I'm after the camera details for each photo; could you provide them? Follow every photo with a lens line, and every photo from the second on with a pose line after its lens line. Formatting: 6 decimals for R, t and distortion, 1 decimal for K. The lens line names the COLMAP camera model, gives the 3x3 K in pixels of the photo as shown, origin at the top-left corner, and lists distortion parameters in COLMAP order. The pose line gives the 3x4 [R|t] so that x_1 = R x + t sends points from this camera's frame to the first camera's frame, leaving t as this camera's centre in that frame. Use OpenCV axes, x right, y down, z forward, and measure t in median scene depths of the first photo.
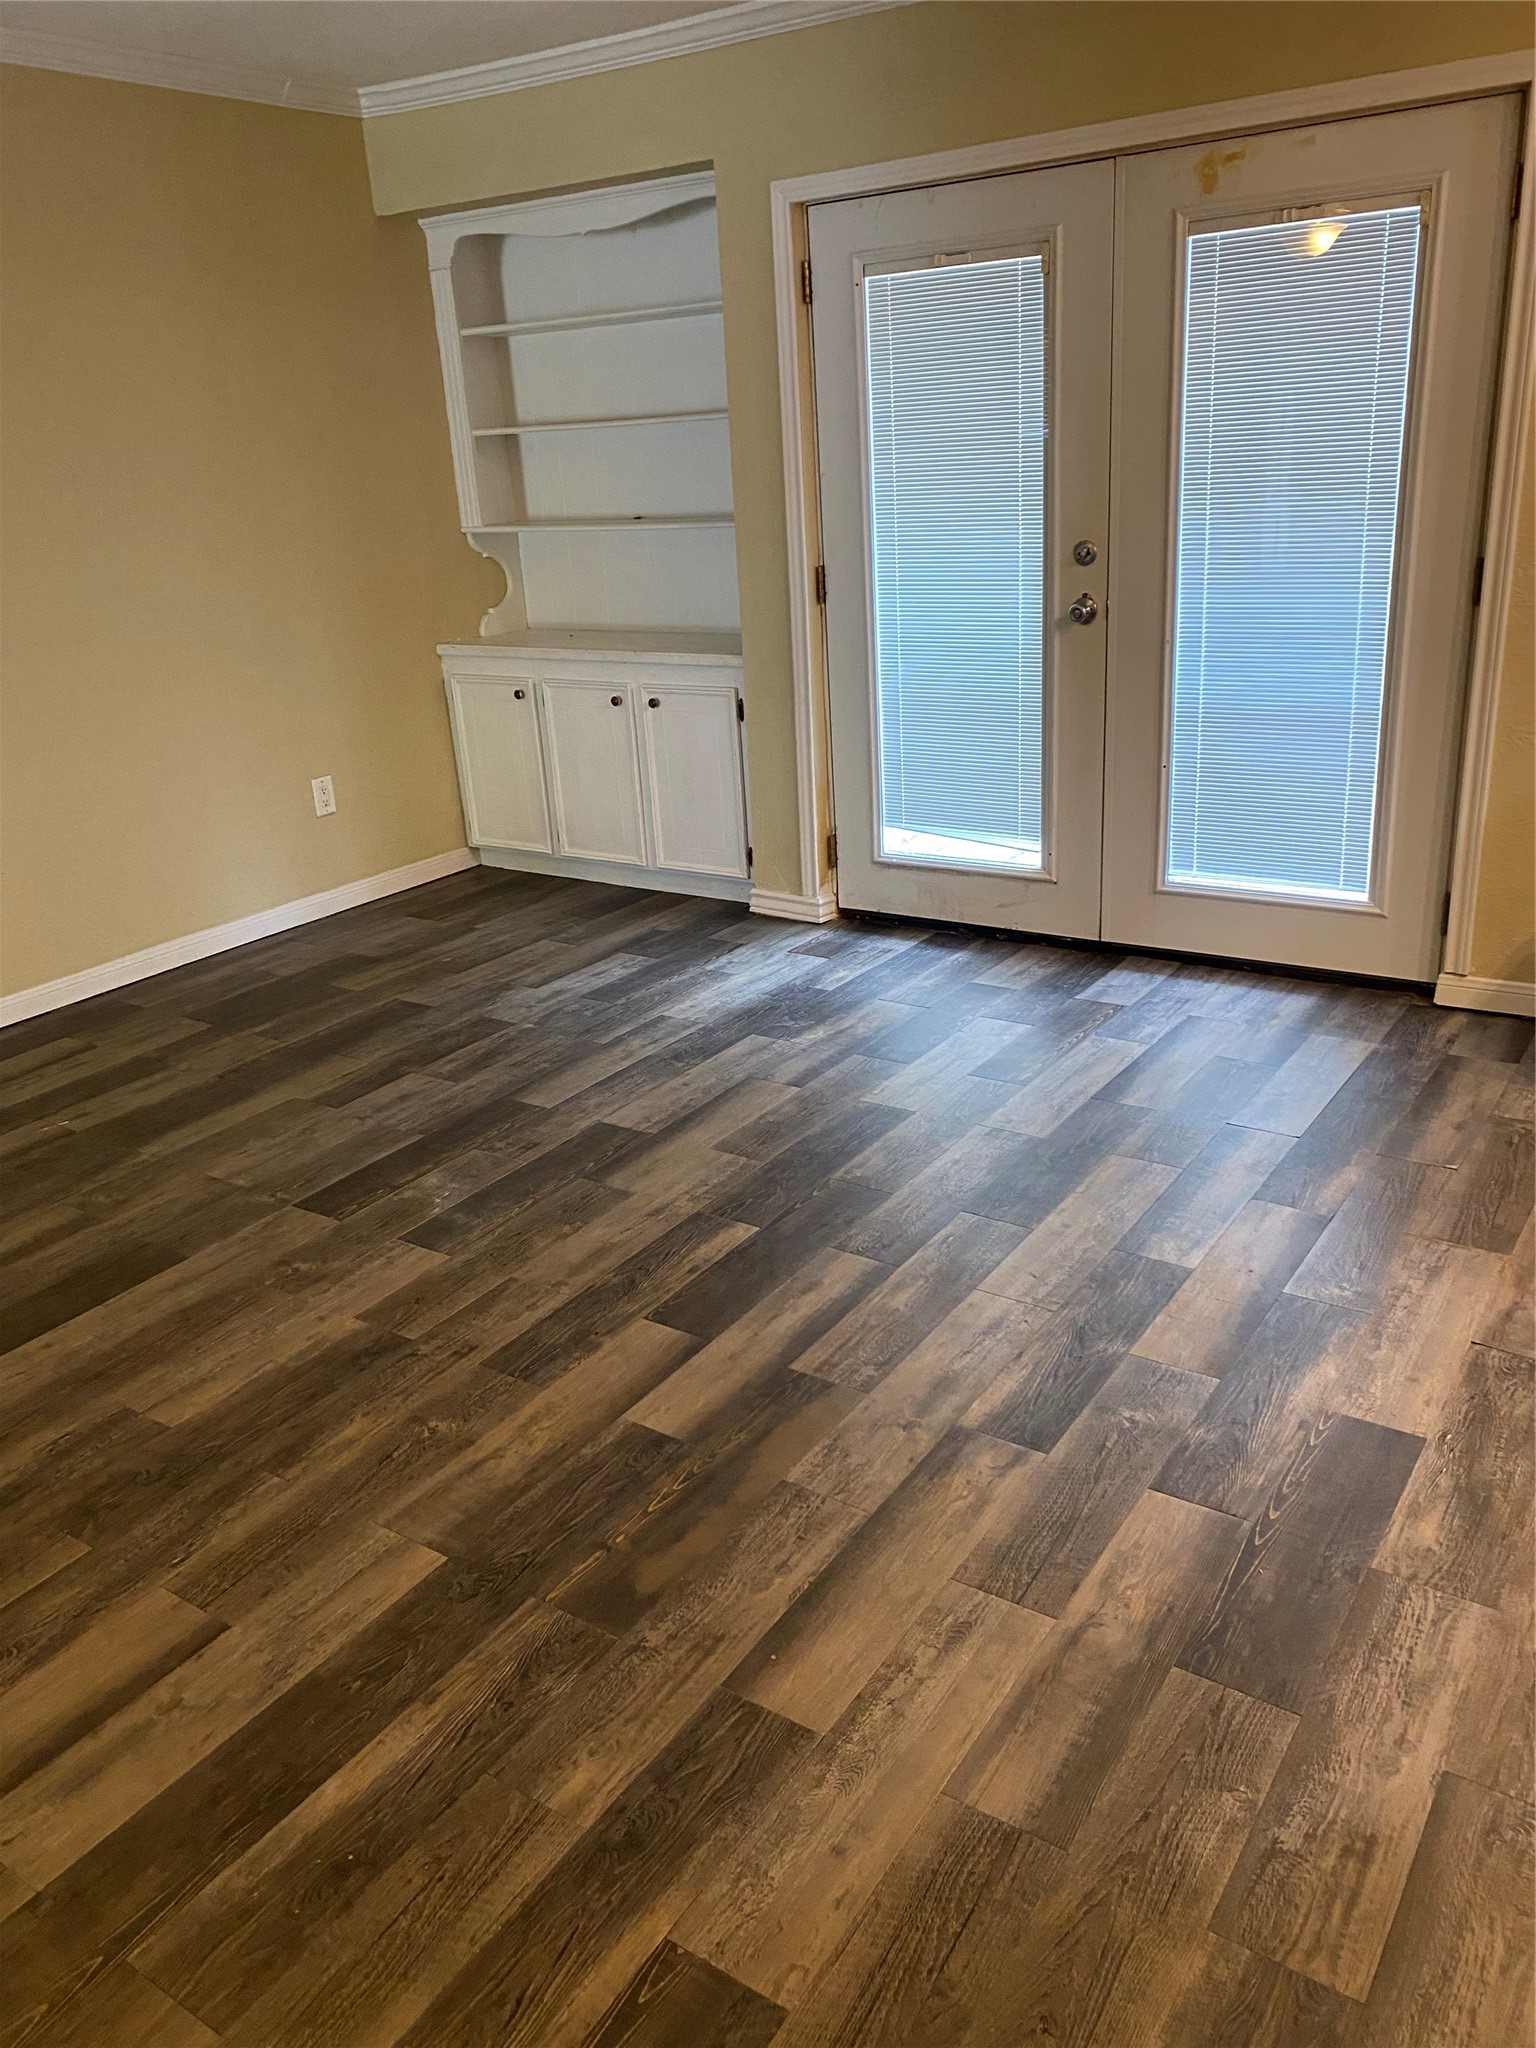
lens RADIAL K [[1534.4, 0, 772.8], [0, 1534.4, 1040.0], [0, 0, 1]] dist [0.003998, -0.000992]
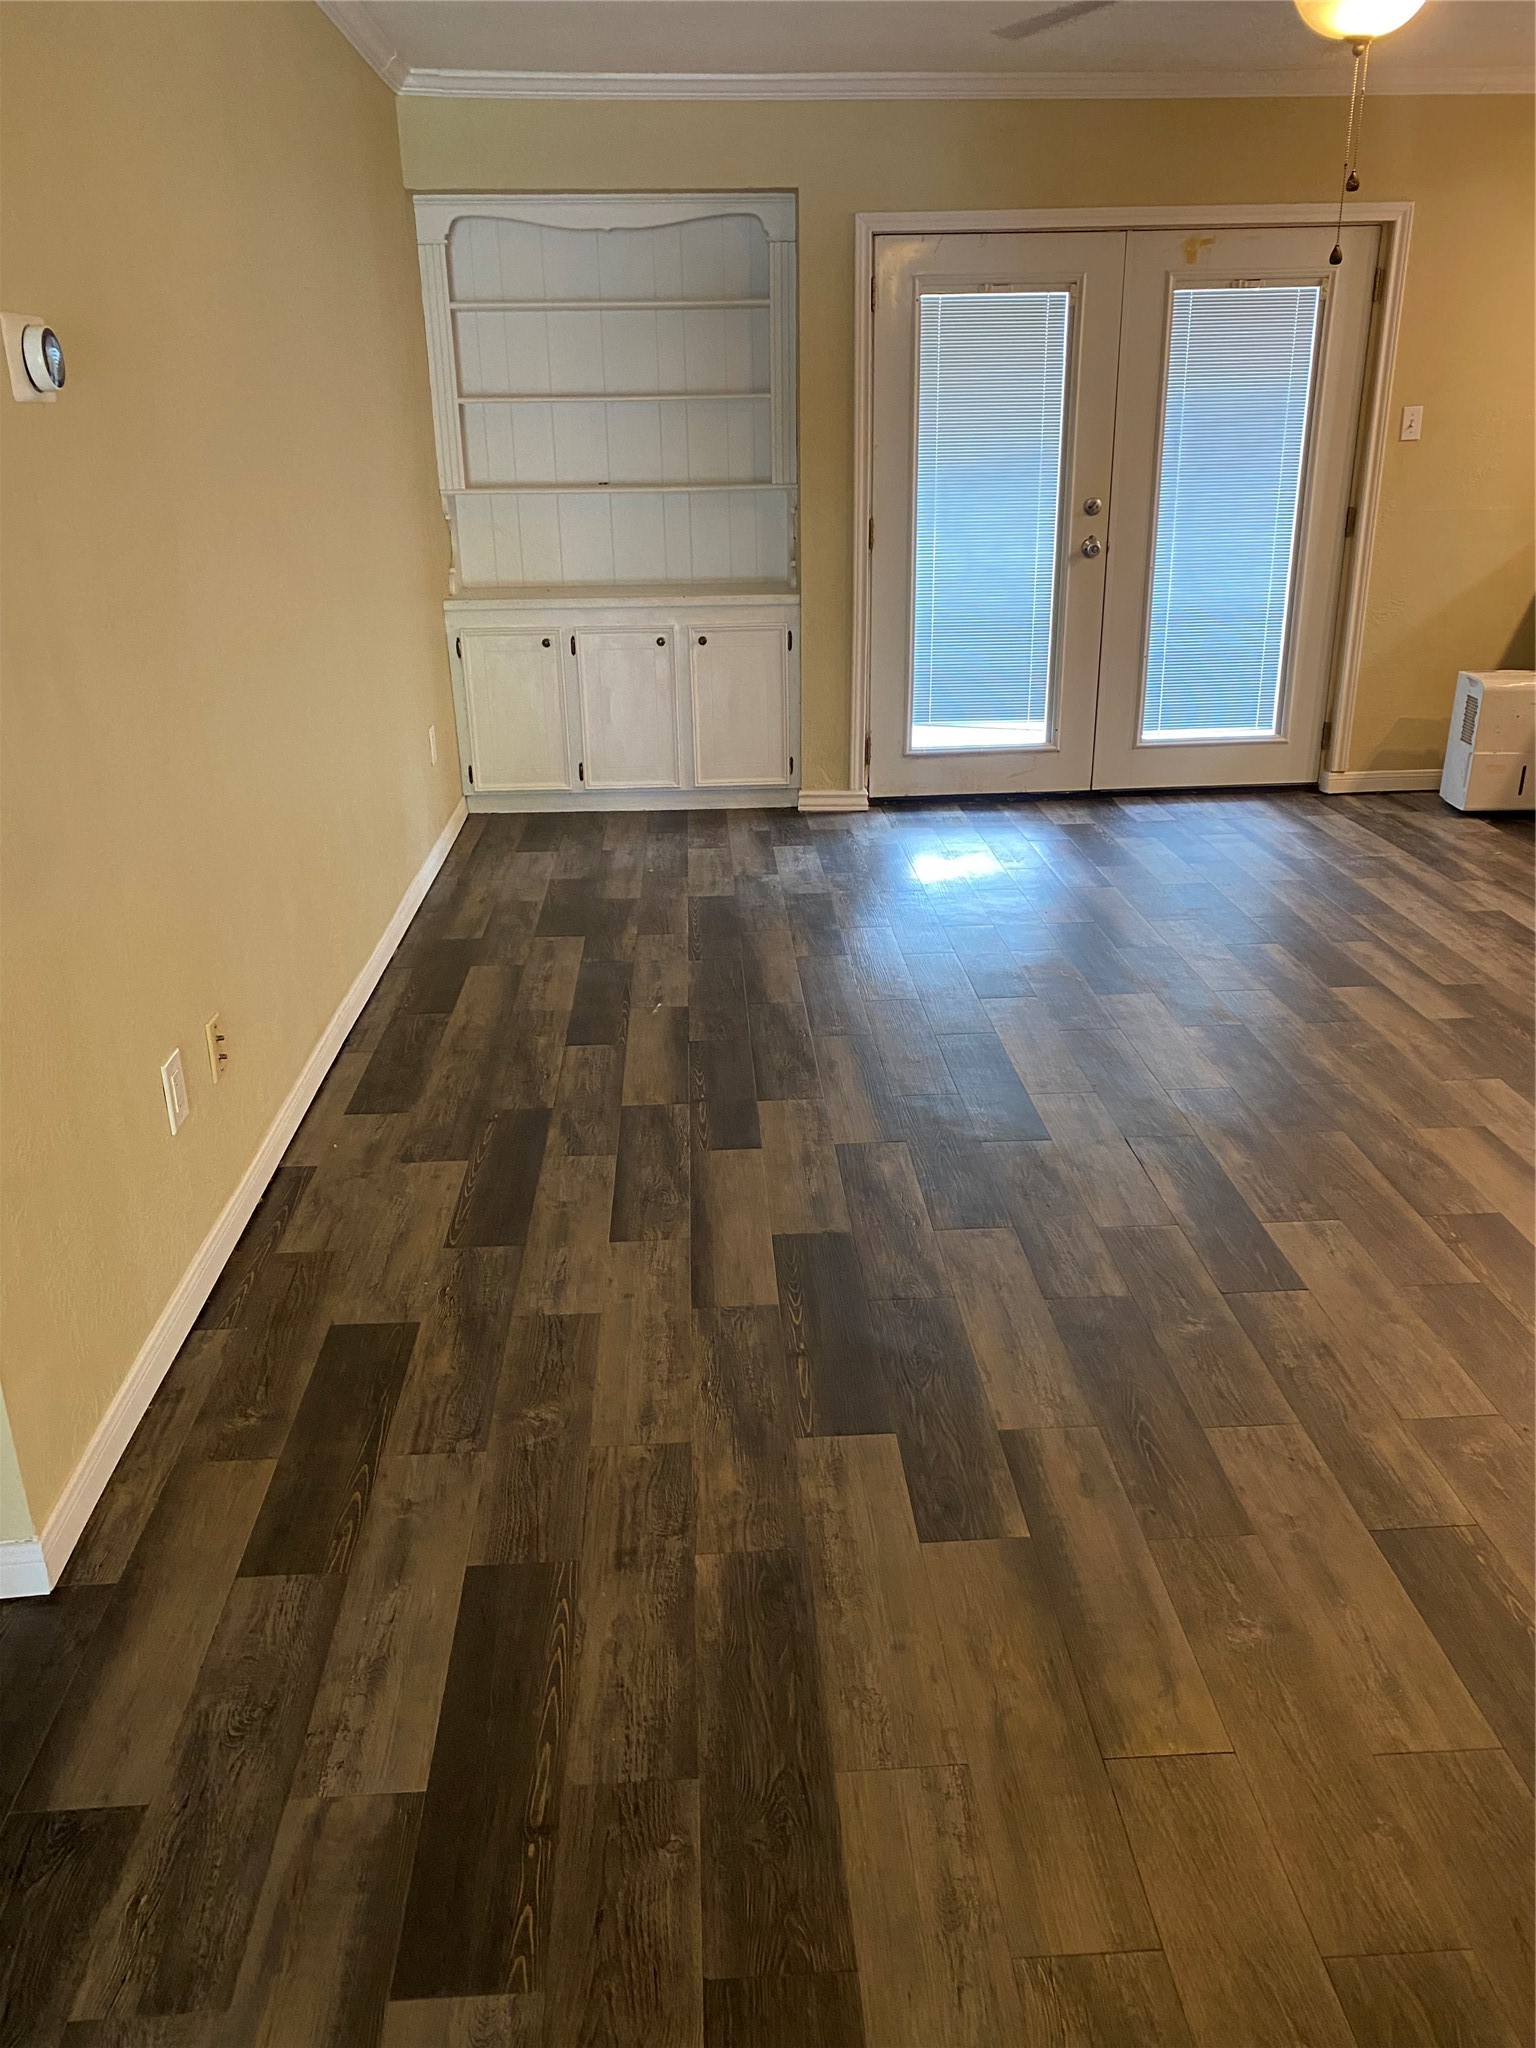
lens RADIAL K [[1545.3, 0, 768.0], [0, 1545.3, 1024.0], [0, 0, 1]] dist [0.004818, 0.009550]
pose [[0.800213, -0.179549, 0.572207, -1.274513], [0.192884, 0.980489, 0.037919, 0.048986], [-0.567851, 0.080026, 0.819232, 0.066571]]
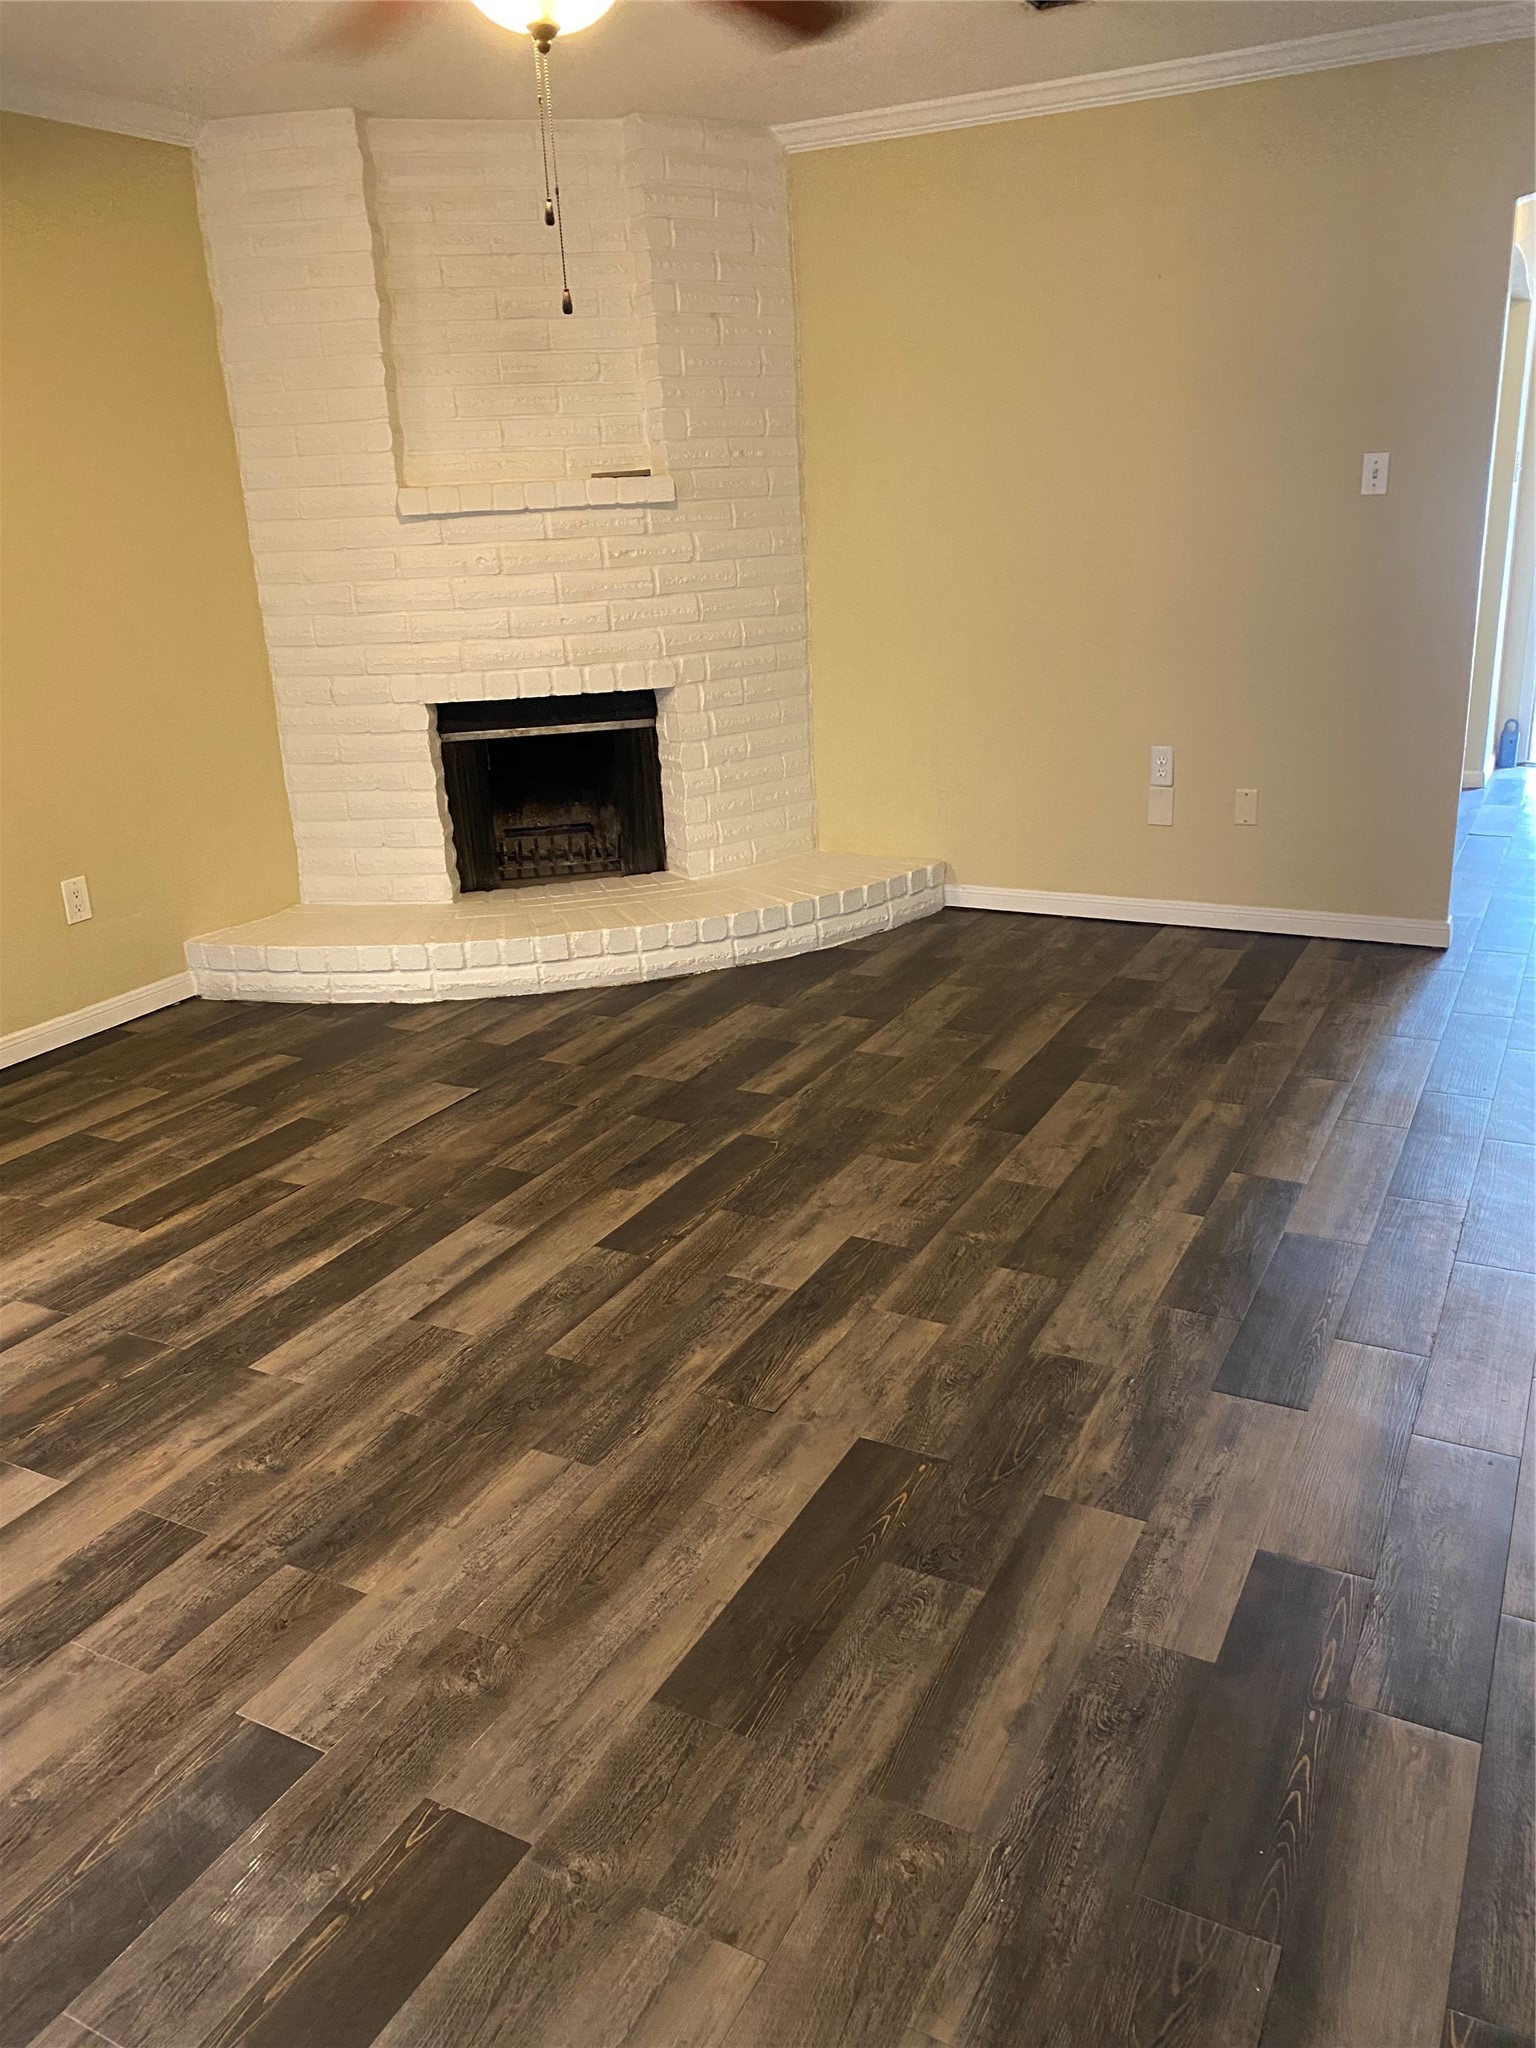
lens RADIAL K [[1563.7, 0, 768.0], [0, 1563.7, 1024.0], [0, 0, 1]] dist [-0.002336, -0.007233]
pose [[-0.989726, 0.131191, -0.056849, -0.433621], [0.062039, 0.752268, 0.655929, -0.501526], [0.128818, 0.645663, -0.752678, 1.333166]]
